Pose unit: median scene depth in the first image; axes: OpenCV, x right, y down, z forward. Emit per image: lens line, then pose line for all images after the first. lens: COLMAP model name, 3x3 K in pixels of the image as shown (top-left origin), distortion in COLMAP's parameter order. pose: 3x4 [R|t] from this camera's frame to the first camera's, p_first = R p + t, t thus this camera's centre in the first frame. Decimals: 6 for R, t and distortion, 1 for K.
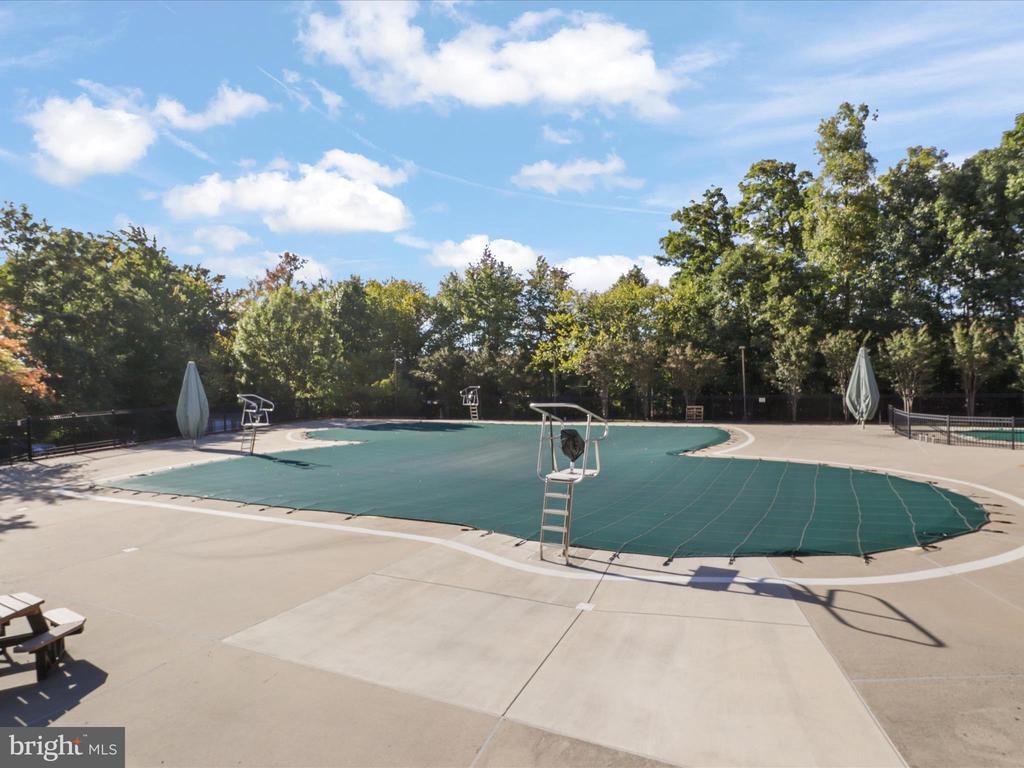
lens RADIAL K [[600.7, 0, 512.0], [0, 600.7, 384.0], [0, 0, 1]] dist [-0.002553, -0.001349]
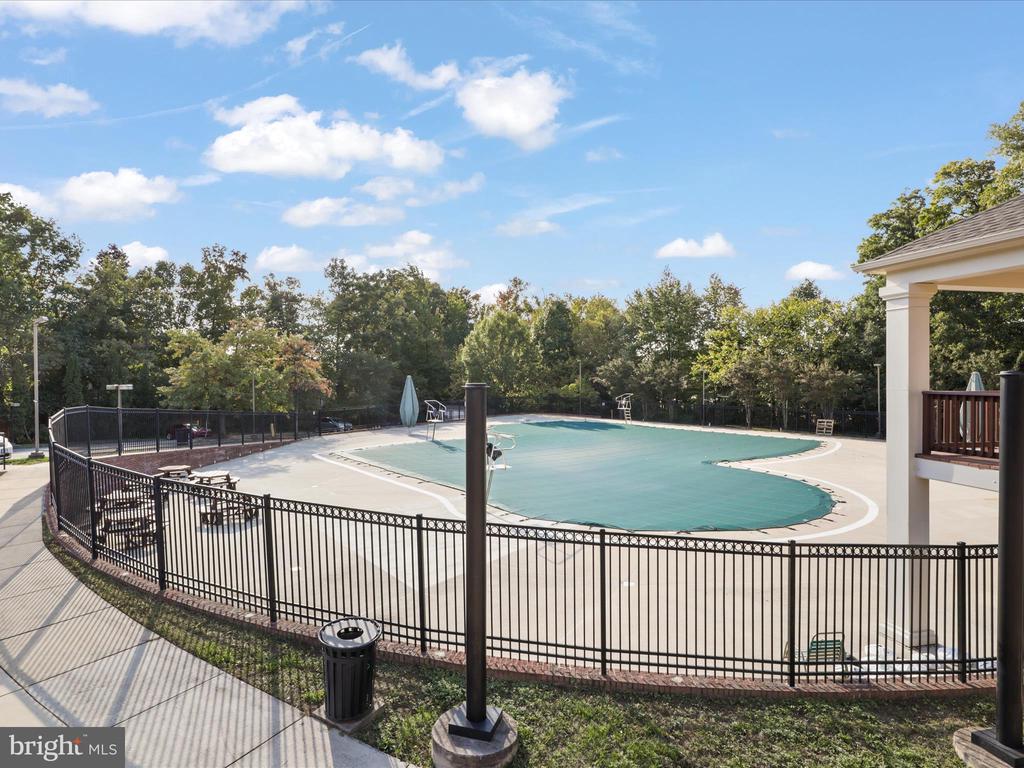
lens RADIAL K [[582.5, 0, 518.2], [0, 582.5, 374.5], [0, 0, 1]] dist [-0.024976, 0.025822]
pose [[0.908296, 0.017073, -0.417981, 0.217017], [-0.017295, 0.999845, 0.003258, -0.033451], [0.417971, 0.004270, 0.908450, -0.144372]]
